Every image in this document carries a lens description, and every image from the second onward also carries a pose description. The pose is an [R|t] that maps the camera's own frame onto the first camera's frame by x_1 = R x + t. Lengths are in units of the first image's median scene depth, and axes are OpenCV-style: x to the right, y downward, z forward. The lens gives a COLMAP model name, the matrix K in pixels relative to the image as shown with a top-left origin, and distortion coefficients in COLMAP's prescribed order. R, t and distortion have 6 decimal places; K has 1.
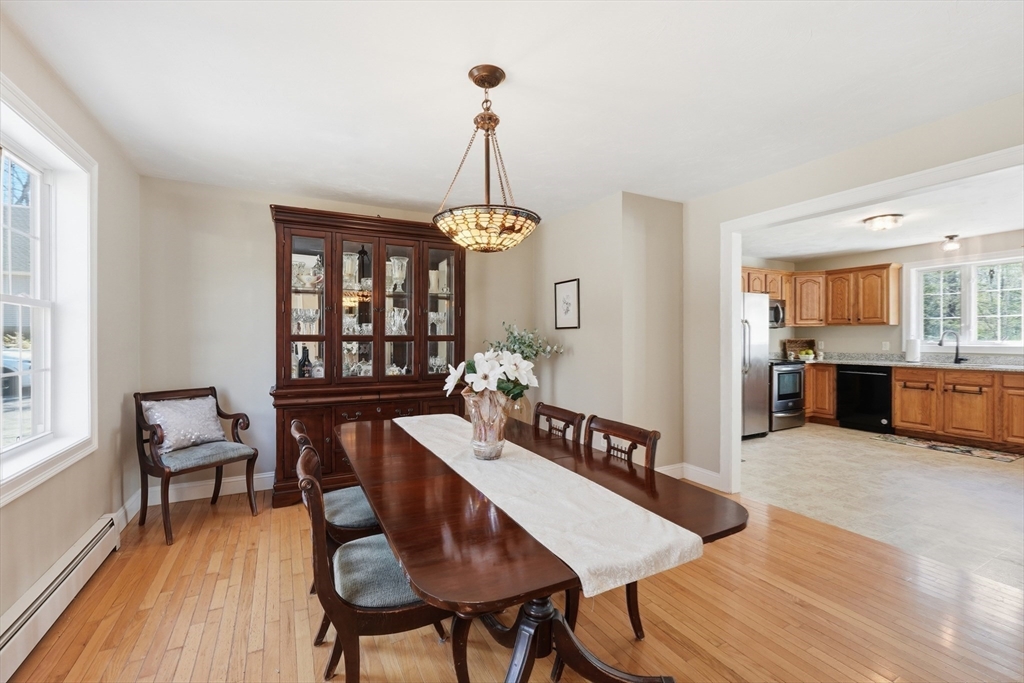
lens RADIAL K [[443.6, 0, 508.0], [0, 443.6, 341.7], [0, 0, 1]] dist [-0.011725, 0.002458]
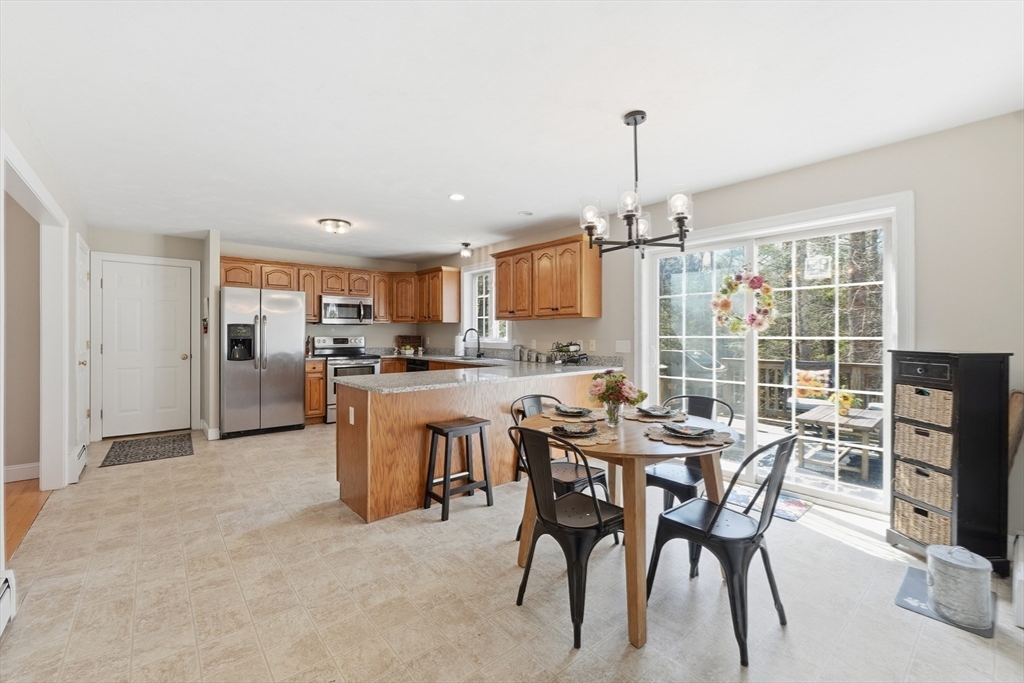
lens RADIAL K [[443.6, 0, 514.7], [0, 443.6, 335.9], [0, 0, 1]] dist [-0.011725, 0.002458]
pose [[0.974501, 0.005506, 0.224317, 0.841874], [-0.004328, 0.999974, -0.005744, 0.000085], [-0.224343, 0.004627, 0.974499, -0.119421]]
